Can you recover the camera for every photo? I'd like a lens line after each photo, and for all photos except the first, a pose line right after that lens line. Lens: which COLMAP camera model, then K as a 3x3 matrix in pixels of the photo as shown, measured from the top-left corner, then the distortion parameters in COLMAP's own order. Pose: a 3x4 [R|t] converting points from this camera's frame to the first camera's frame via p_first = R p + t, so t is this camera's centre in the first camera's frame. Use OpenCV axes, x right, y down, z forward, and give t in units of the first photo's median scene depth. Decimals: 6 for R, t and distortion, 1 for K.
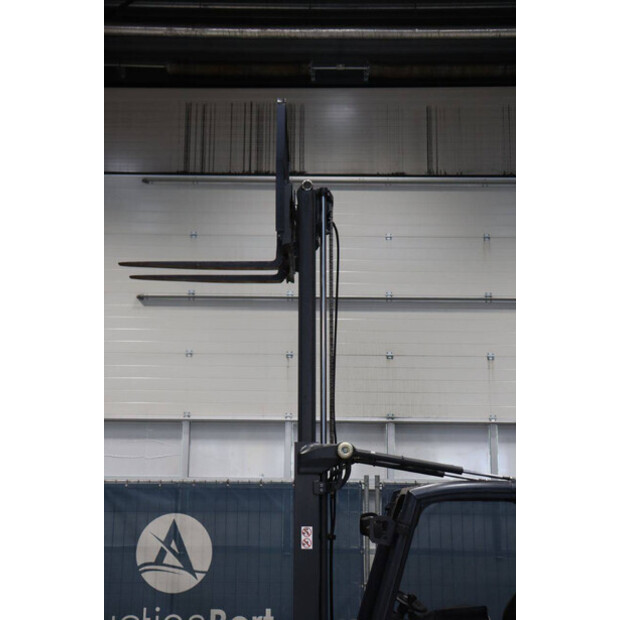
lens RADIAL K [[876.0, 0, 305.7], [0, 876.0, 305.5], [0, 0, 1]] dist [0.100312, 0.000000]
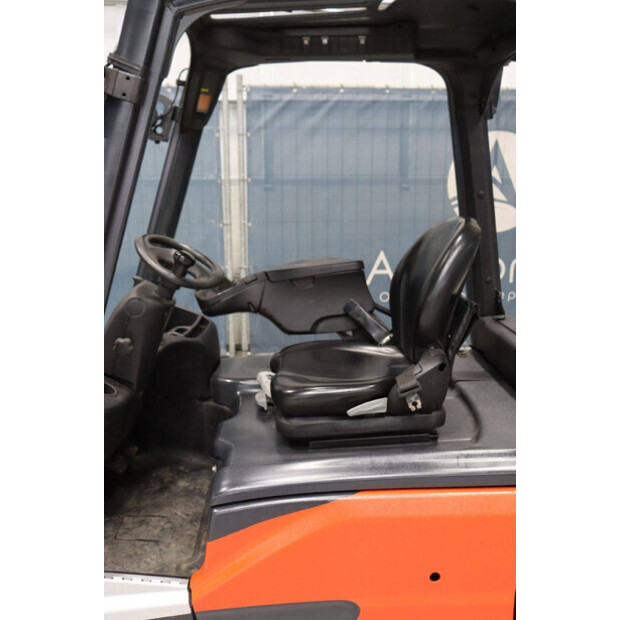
lens RADIAL K [[653.6, 0, 307.4], [0, 653.6, 306.6], [0, 0, 1]] dist [-0.067085, 0.000000]
pose [[0.998595, -0.023225, 0.047629, 0.108249], [0.000794, 0.905286, 0.424801, 0.143091], [-0.052983, -0.424167, 0.904033, 0.461729]]
